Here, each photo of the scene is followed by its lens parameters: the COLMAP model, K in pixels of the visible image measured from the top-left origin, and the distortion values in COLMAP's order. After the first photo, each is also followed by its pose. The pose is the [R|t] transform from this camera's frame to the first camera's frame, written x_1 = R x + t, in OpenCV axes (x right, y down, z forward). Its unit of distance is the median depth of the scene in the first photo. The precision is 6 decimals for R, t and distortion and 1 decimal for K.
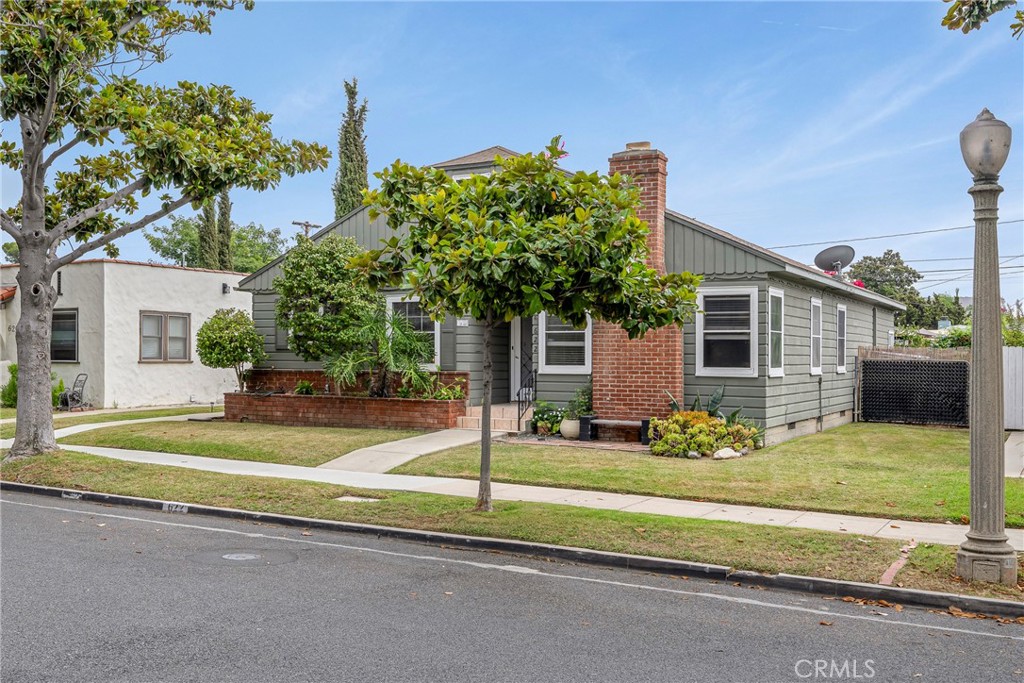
lens RADIAL K [[1058.9, 0, 417.3], [0, 1058.9, 337.1], [0, 0, 1]] dist [-0.002787, 0.000000]
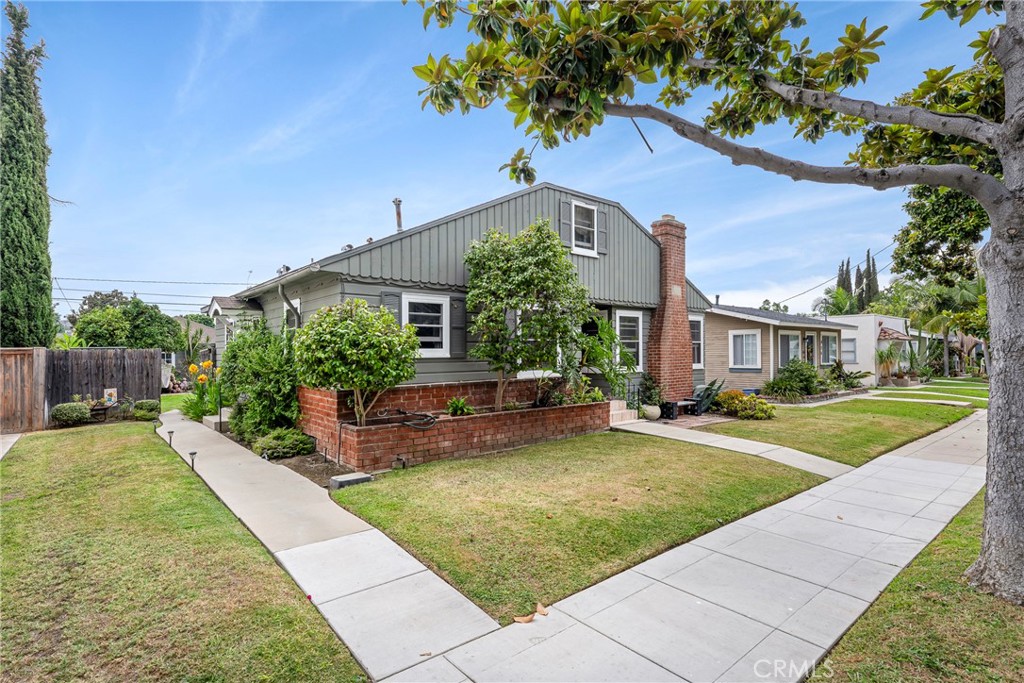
lens RADIAL K [[516.4, 0, 511.9], [0, 516.4, 344.9], [0, 0, 1]] dist [0.003313, -0.002624]
pose [[0.303826, 0.003737, 0.952720, -0.522013], [-0.003925, 0.999989, -0.002671, 0.002257], [-0.952719, -0.002927, 0.303838, 0.932937]]
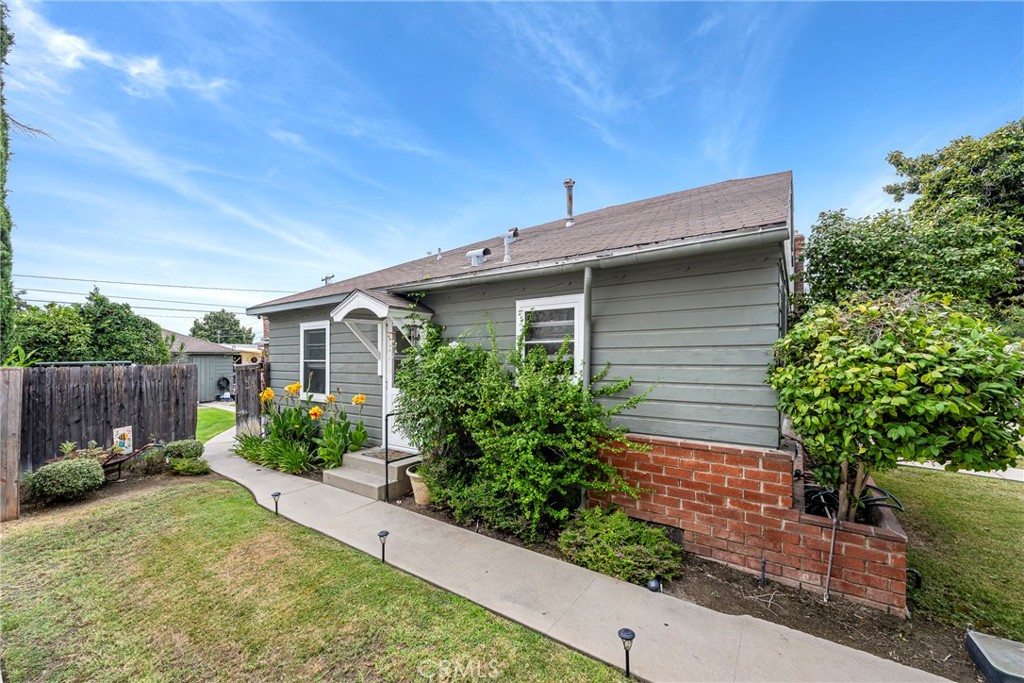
lens RADIAL K [[412.1, 0, 518.8], [0, 412.1, 349.3], [0, 0, 1]] dist [-0.001251, 0.000501]
pose [[0.048751, 0.008685, 0.998773, -0.372525], [-0.009321, 0.999923, -0.008240, -0.006158], [-0.998767, -0.008907, 0.048828, 1.278079]]
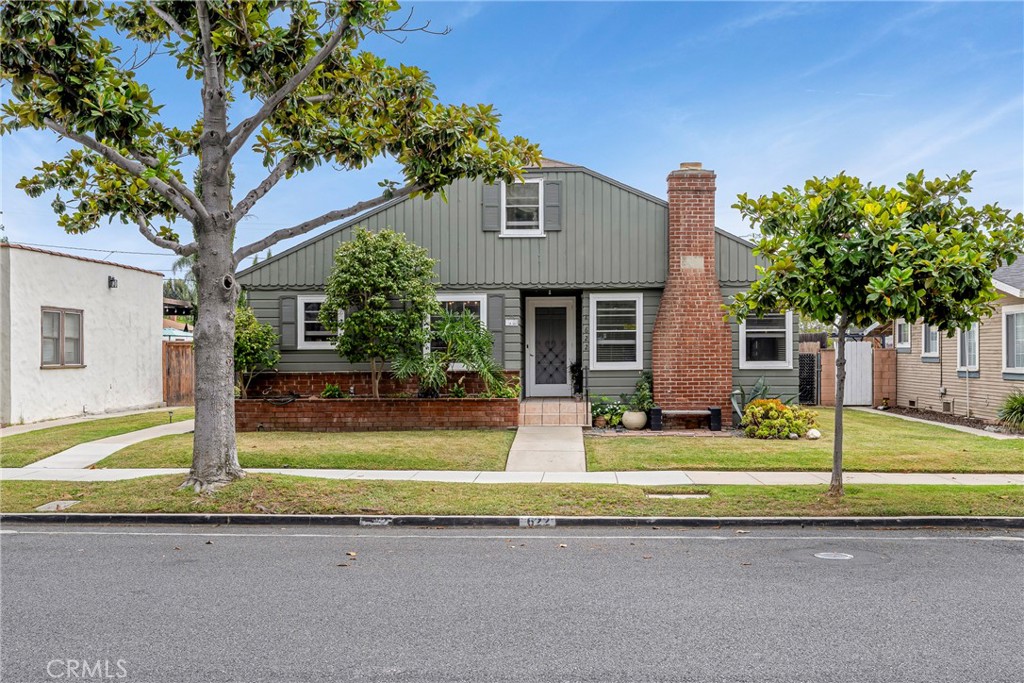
lens RADIAL K [[995.8, 0, 548.3], [0, 995.8, 333.3], [0, 0, 1]] dist [-0.004500, 0.000000]
pose [[0.861270, -0.003642, 0.508134, -0.432435], [0.004079, 0.999992, 0.000254, -0.003062], [-0.508131, 0.001854, 0.861278, 0.157189]]
